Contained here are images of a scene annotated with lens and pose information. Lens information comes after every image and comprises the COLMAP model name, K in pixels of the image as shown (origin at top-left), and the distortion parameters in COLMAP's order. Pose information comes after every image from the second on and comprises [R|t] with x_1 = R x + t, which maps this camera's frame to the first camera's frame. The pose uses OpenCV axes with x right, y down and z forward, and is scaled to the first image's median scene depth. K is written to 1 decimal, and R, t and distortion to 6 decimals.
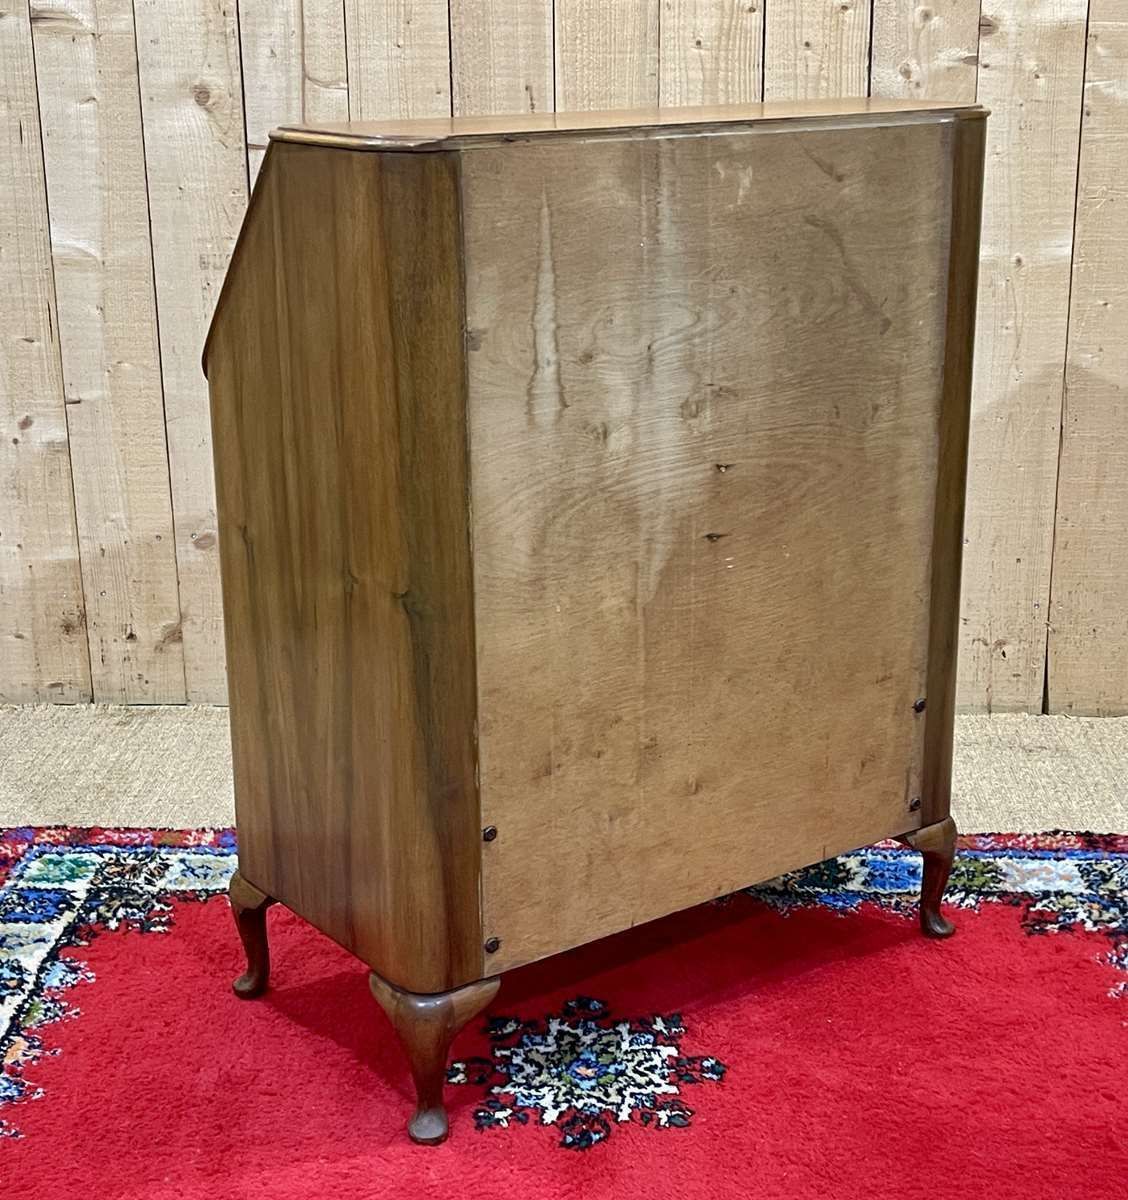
lens RADIAL K [[1977.4, 0, 601.2], [0, 1977.4, 616.6], [0, 0, 1]] dist [0.037778, 0.000000]
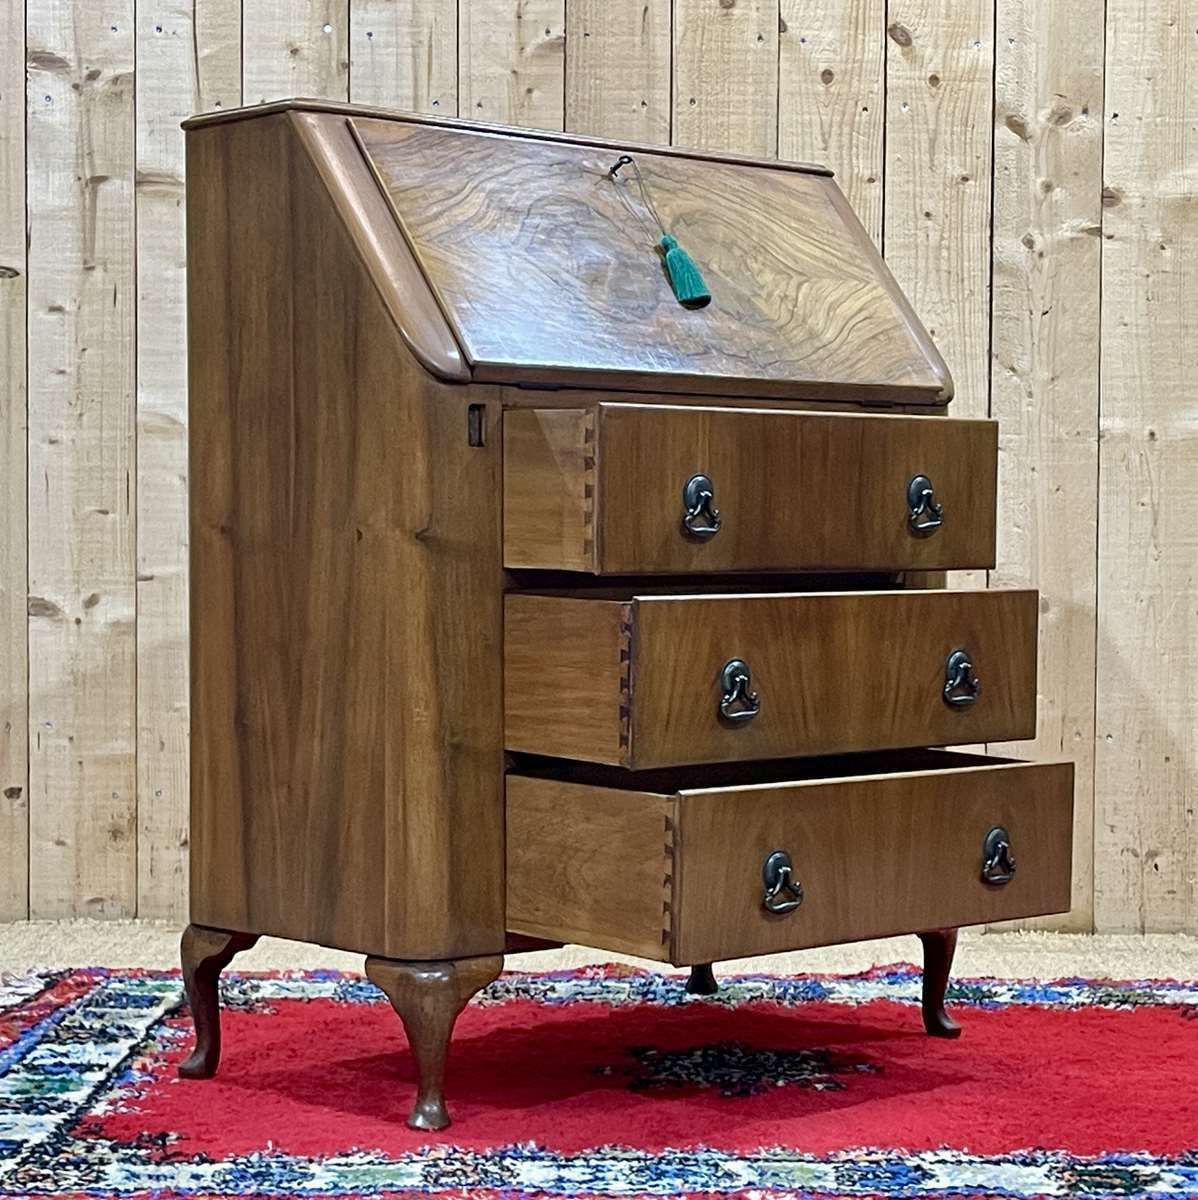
lens RADIAL K [[2791.1, 0, 636.0], [0, 2791.1, 626.8], [0, 0, 1]] dist [0.080787, 0.000000]
pose [[0.999845, 0.012233, 0.012692, -0.061763], [-0.008320, 0.962259, -0.272009, 0.317095], [-0.015540, 0.271861, 0.962211, -0.306691]]
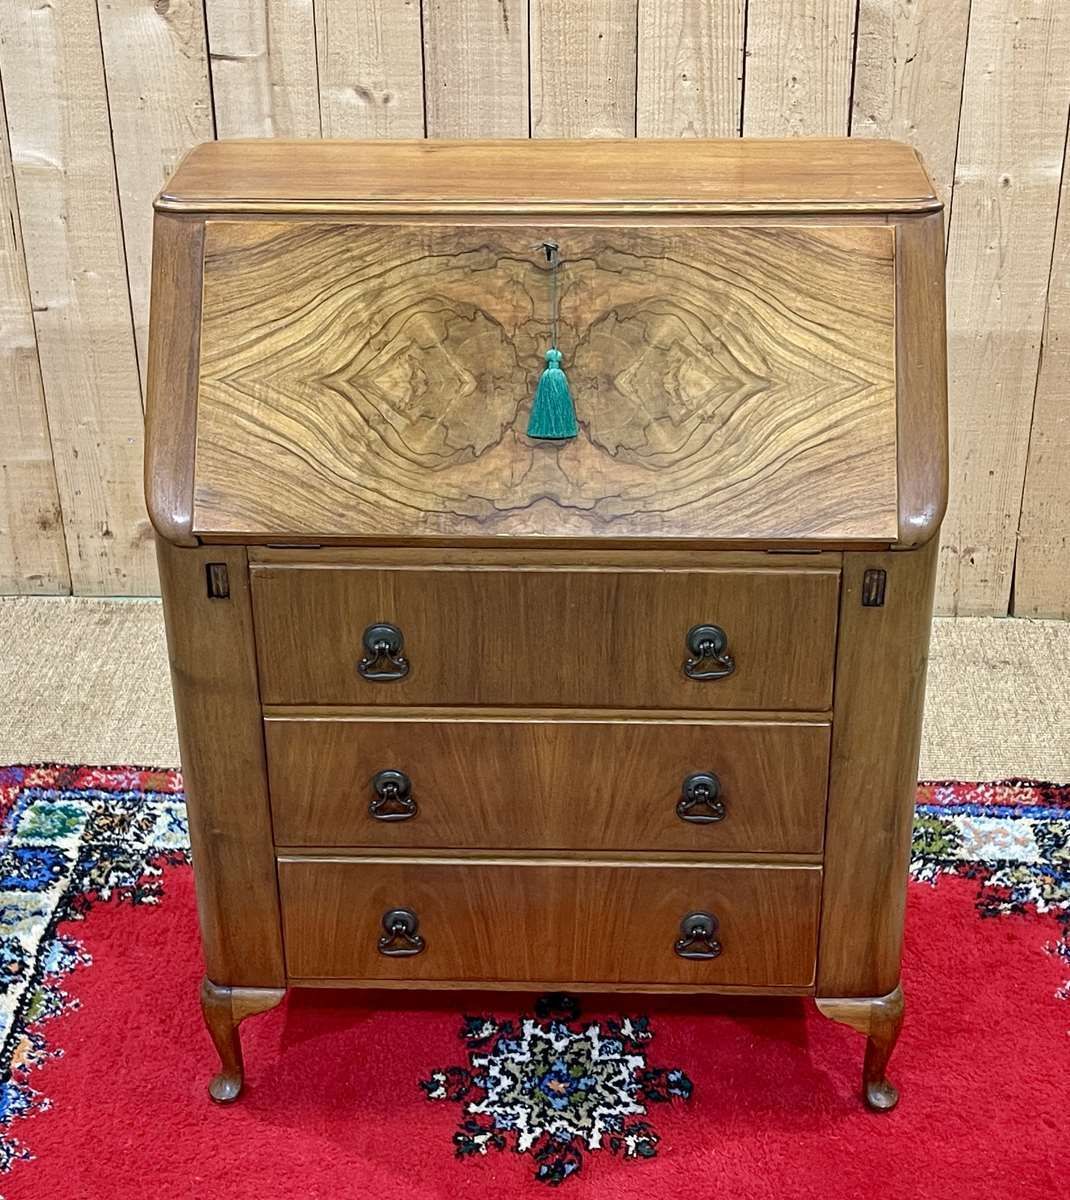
lens RADIAL K [[1981.1, 0, 548.6], [0, 1981.1, 600.5], [0, 0, 1]] dist [0.046464, 0.000000]
pose [[0.999944, 0.006764, -0.008093, -0.004812], [-0.005087, 0.981420, 0.191806, -0.185675], [0.009240, -0.191754, 0.981399, 0.002976]]
